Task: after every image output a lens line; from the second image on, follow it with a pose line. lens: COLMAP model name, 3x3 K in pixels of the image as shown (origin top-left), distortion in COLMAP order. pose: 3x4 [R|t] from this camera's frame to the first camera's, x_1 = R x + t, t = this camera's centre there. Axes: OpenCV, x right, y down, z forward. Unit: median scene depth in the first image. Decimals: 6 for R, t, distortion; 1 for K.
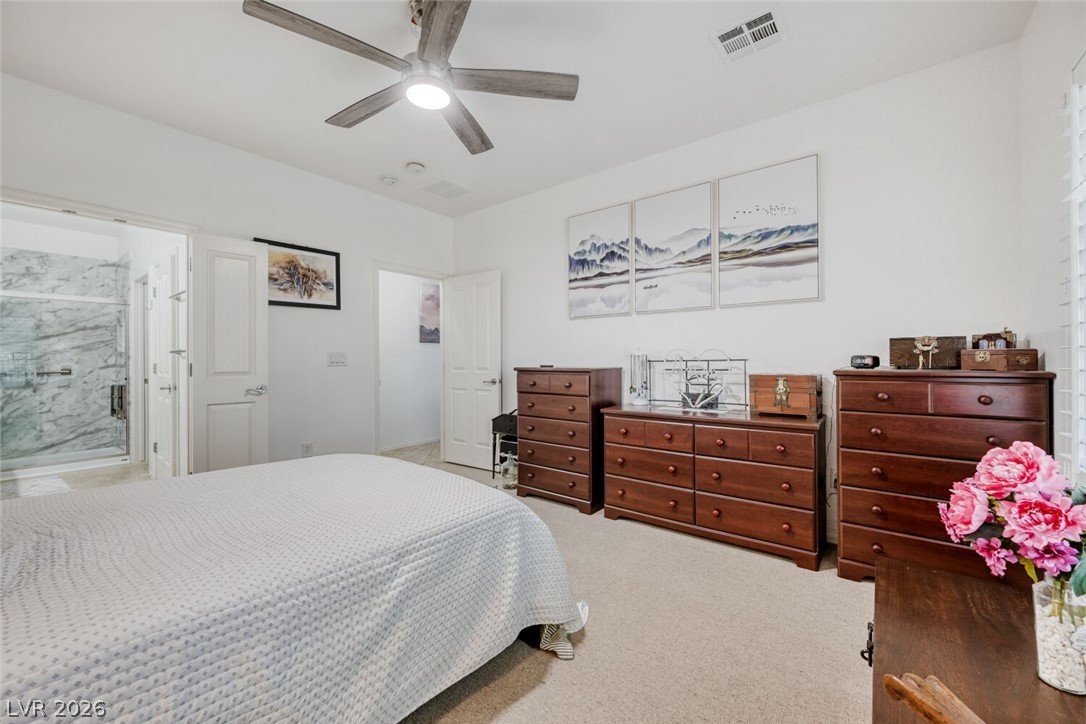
lens RADIAL K [[423.8, 0, 547.4], [0, 423.8, 357.1], [0, 0, 1]] dist [0.000251, -0.000325]
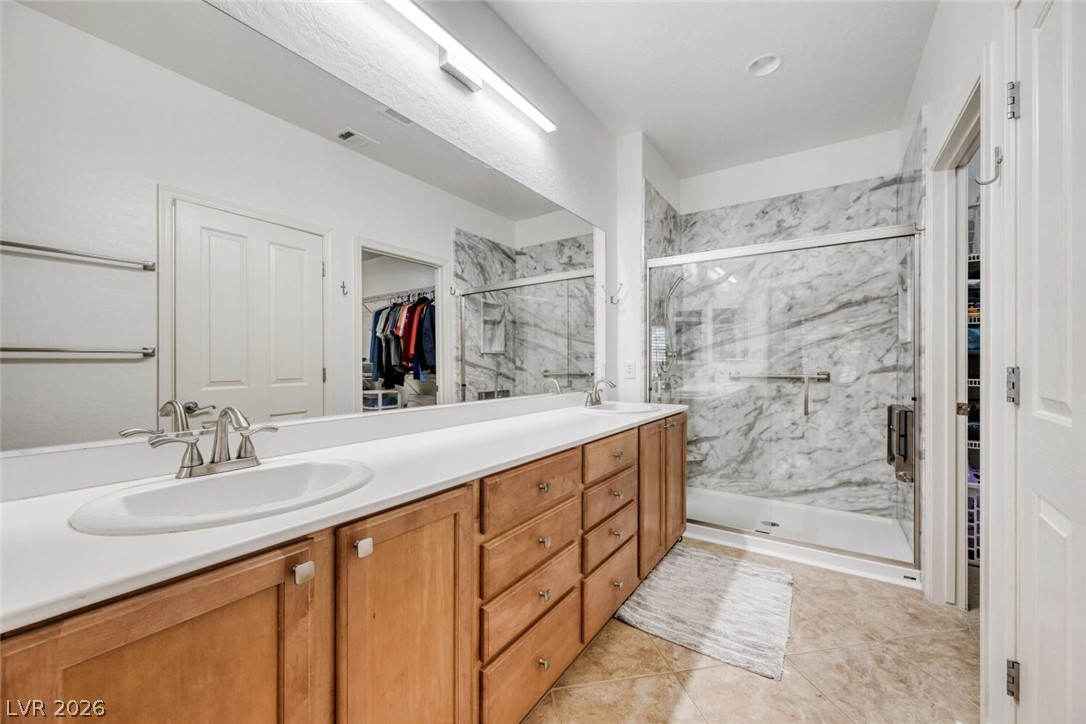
lens RADIAL K [[423.8, 0, 545.9], [0, 423.8, 367.6], [0, 0, 1]] dist [0.000251, -0.000325]
pose [[0.070603, 0.015643, -0.997382, -1.082397], [0.008166, 0.999834, 0.016259, 0.014421], [0.997471, -0.009293, 0.070464, 1.091393]]
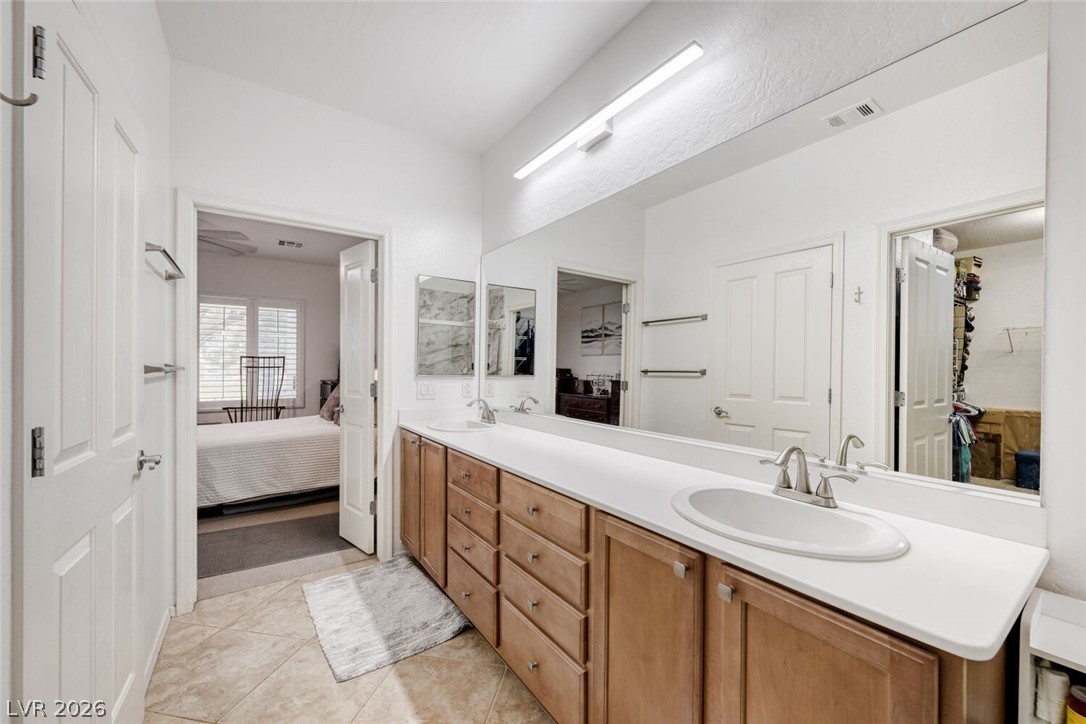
lens RADIAL K [[423.8, 0, 542.1], [0, 423.8, 364.5], [0, 0, 1]] dist [0.000251, -0.000325]
pose [[-0.955234, 0.008965, 0.295716, -1.486040], [0.005039, 0.999889, -0.014034, -0.001463], [-0.295809, -0.011916, -0.955173, 1.426764]]
